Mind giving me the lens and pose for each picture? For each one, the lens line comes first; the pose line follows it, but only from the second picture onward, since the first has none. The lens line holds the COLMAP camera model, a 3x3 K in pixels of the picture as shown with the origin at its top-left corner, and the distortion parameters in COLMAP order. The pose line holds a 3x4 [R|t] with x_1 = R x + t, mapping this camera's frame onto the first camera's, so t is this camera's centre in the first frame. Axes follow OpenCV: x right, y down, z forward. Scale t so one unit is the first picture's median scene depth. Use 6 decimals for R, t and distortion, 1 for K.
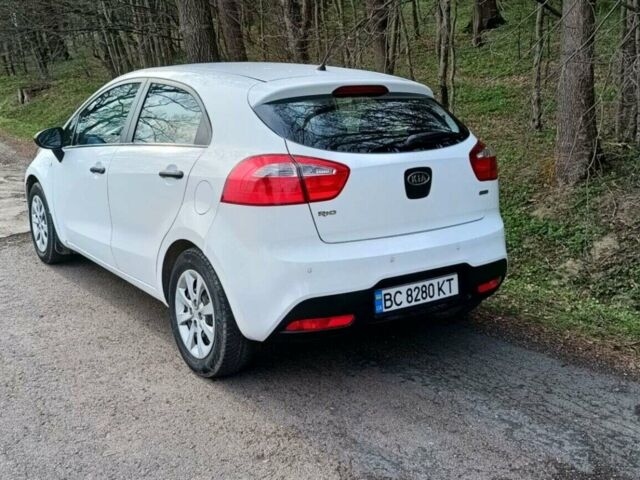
lens RADIAL K [[742.9, 0, 316.1], [0, 742.9, 238.8], [0, 0, 1]] dist [0.058528, 0.000000]
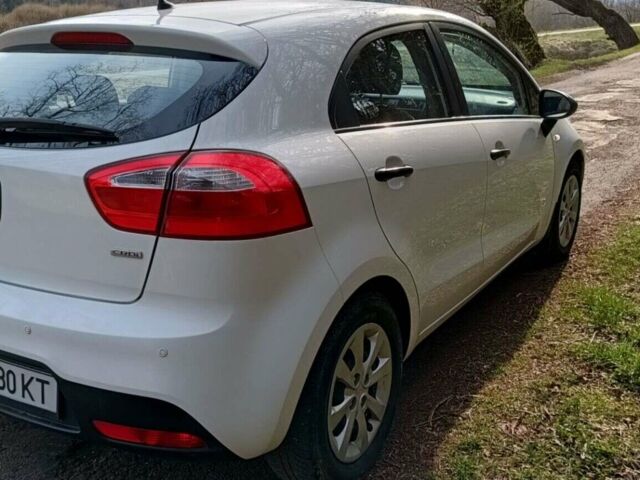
lens RADIAL K [[742.9, 0, 323.6], [0, 742.9, 245.0], [0, 0, 1]] dist [0.058528, 0.000000]
pose [[0.426572, 0.258567, -0.866706, 0.770086], [-0.214649, 0.959829, 0.180703, -0.201918], [0.878614, 0.108955, 0.464938, 0.947194]]
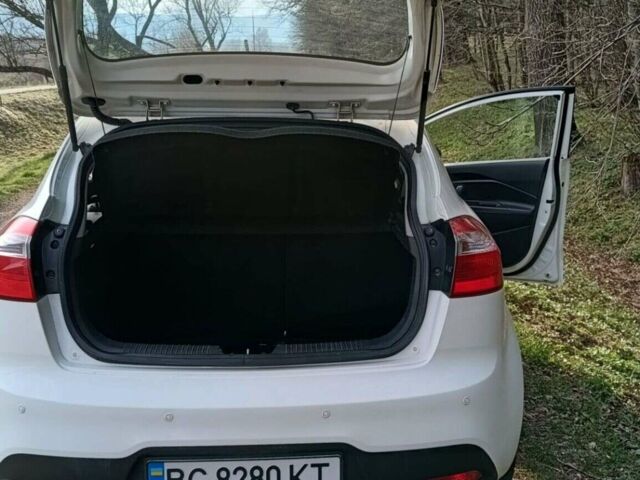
lens RADIAL K [[742.9, 0, 332.6], [0, 742.9, 241.4], [0, 0, 1]] dist [0.058528, 0.000000]
pose [[0.860147, 0.118107, -0.496183, 0.468649], [-0.126892, 0.991786, 0.016106, -0.129572], [0.494010, 0.049108, 0.868068, 0.522158]]
